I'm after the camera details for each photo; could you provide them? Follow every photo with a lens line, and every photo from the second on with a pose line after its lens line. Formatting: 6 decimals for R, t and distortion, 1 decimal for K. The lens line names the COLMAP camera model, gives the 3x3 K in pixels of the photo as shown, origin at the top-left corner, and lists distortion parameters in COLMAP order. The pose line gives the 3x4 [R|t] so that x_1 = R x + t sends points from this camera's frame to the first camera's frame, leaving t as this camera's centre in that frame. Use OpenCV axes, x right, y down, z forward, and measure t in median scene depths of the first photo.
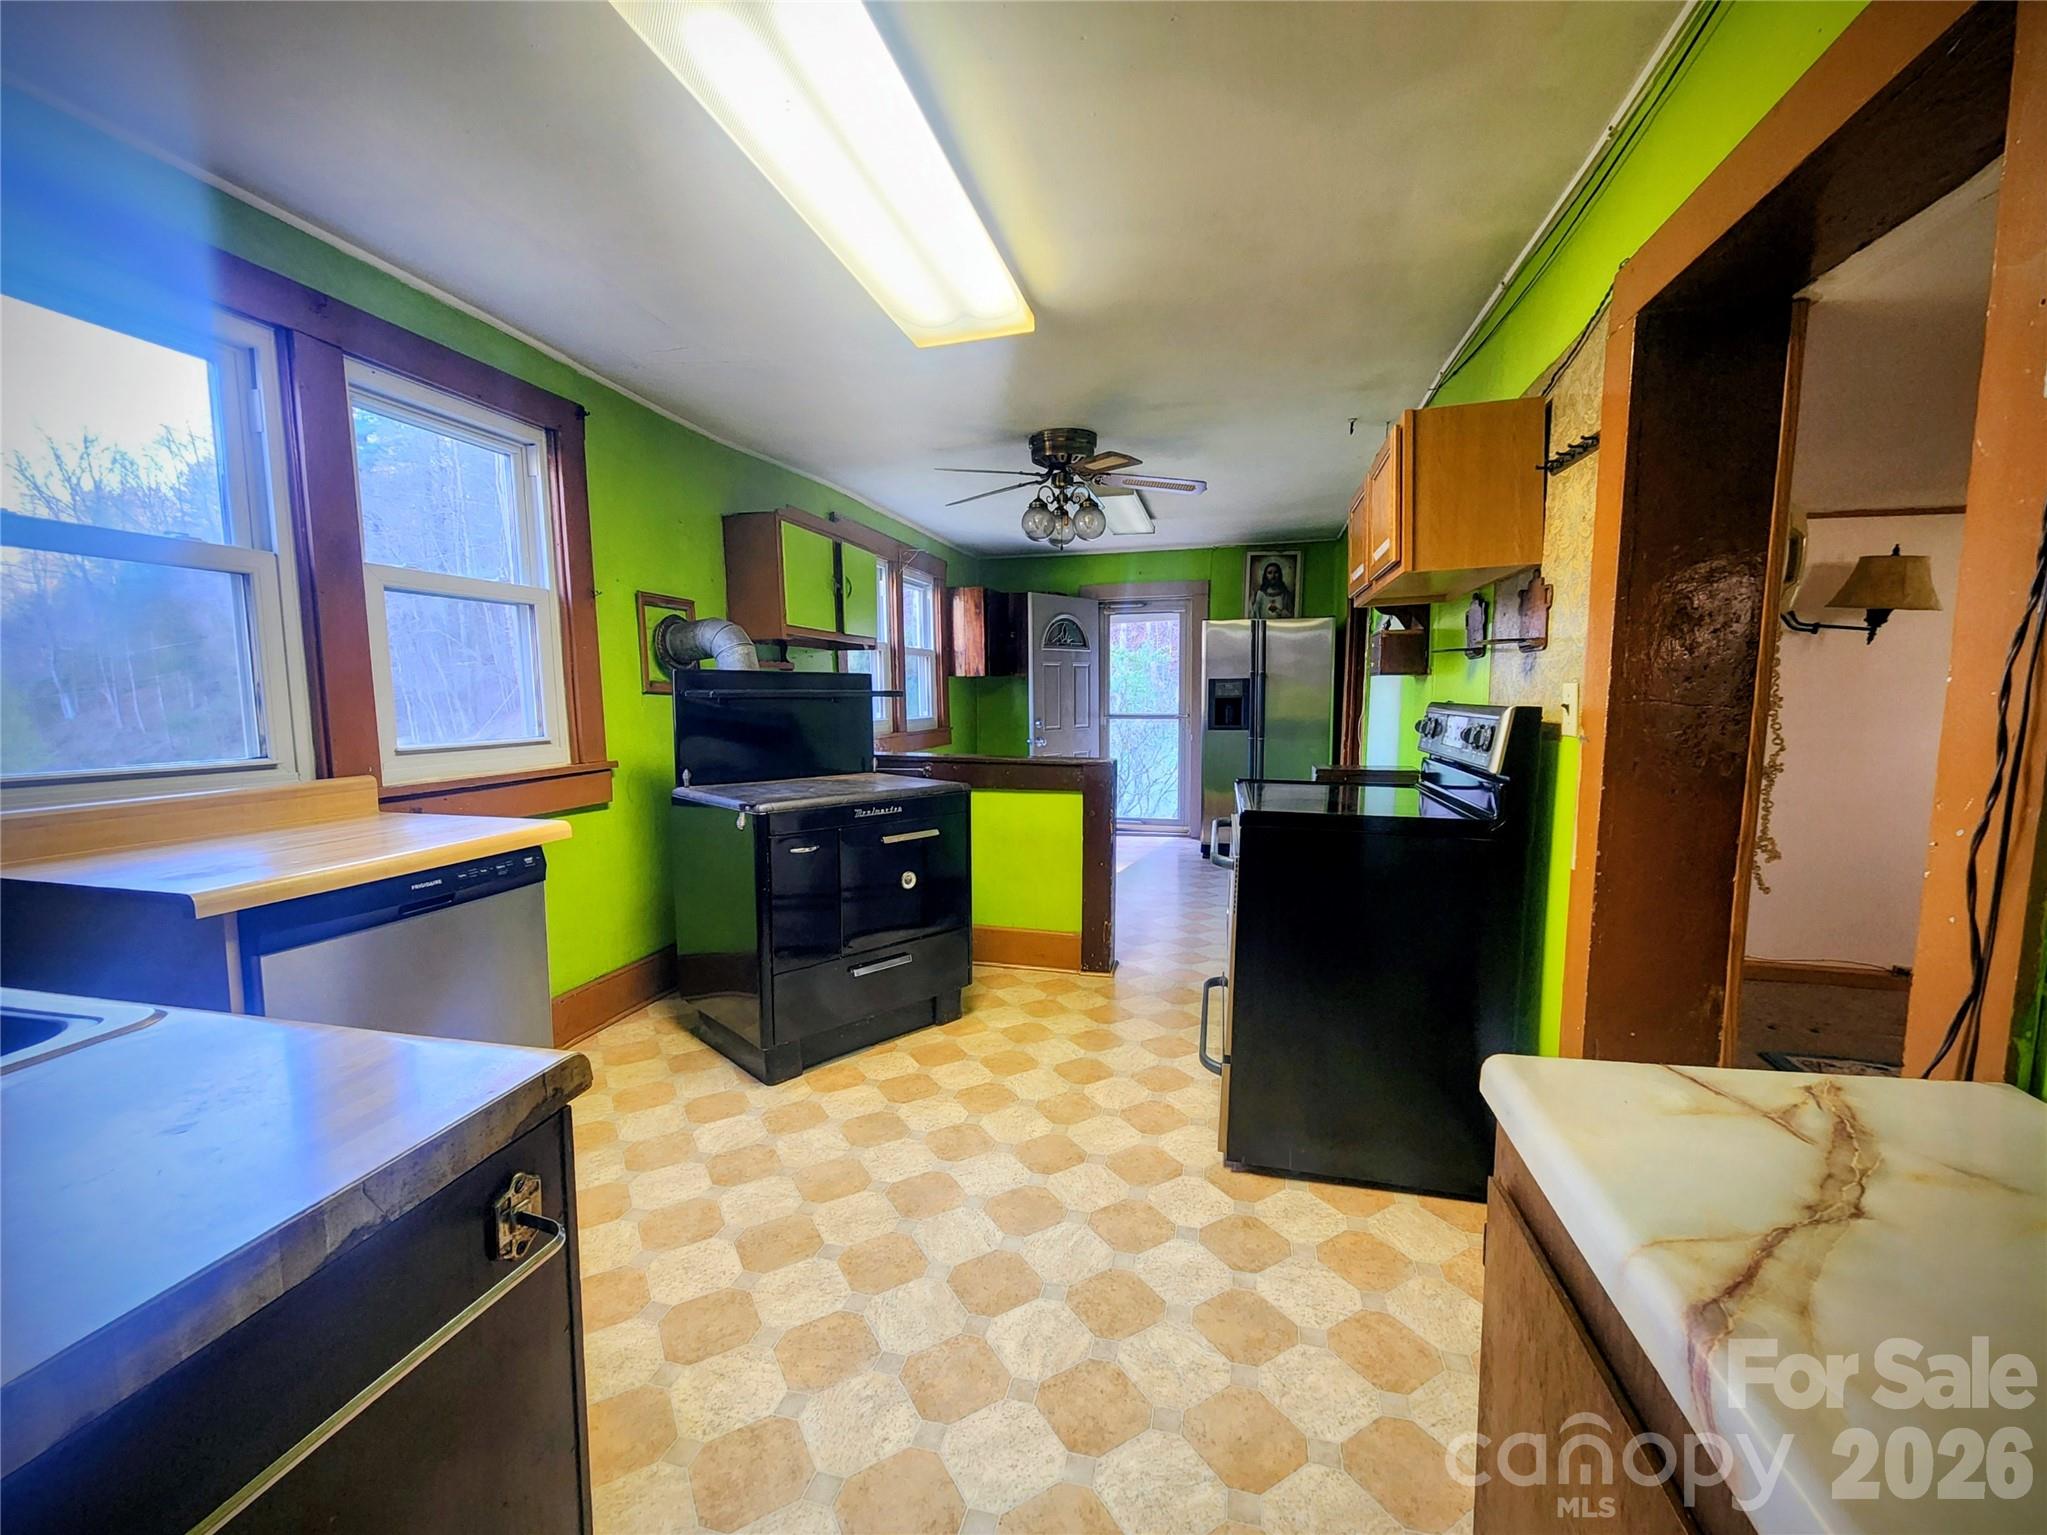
lens RADIAL K [[834.1, 0, 1029.5], [0, 834.1, 774.6], [0, 0, 1]] dist [-0.001171, 0.000645]
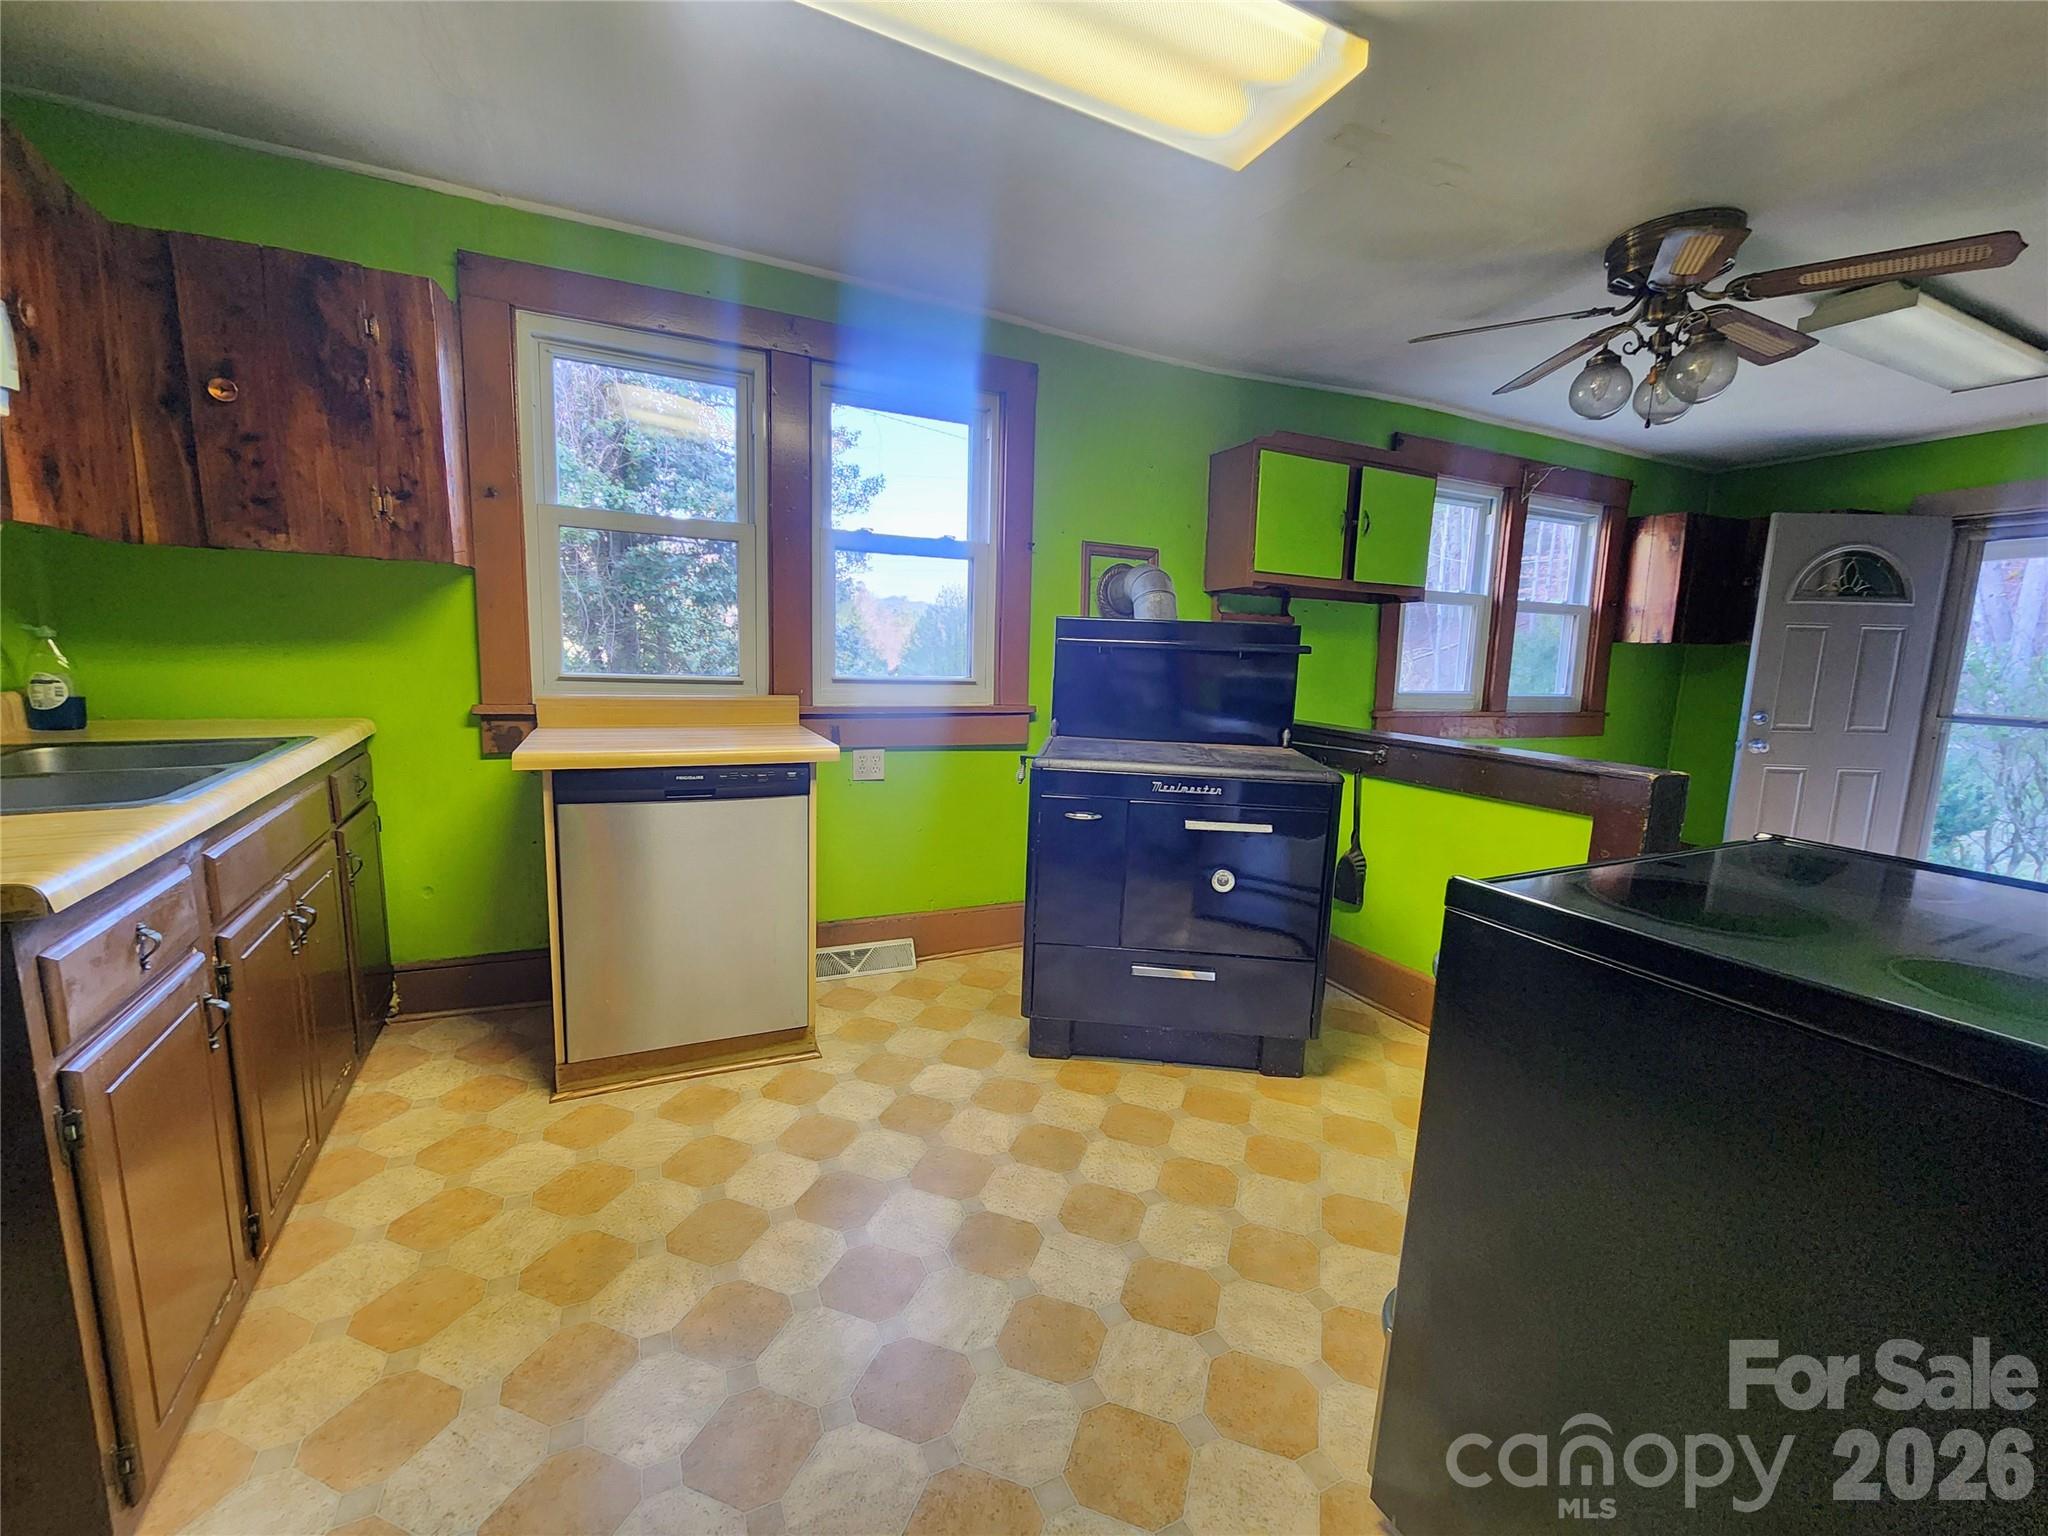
lens RADIAL K [[834.5, 0, 1027.1], [0, 834.5, 775.2], [0, 0, 1]] dist [-0.001171, 0.000645]
pose [[0.641512, 0.137830, -0.754630, 0.313714], [-0.111929, 0.990016, 0.085671, -0.020031], [0.758904, 0.029506, 0.650534, 0.327616]]
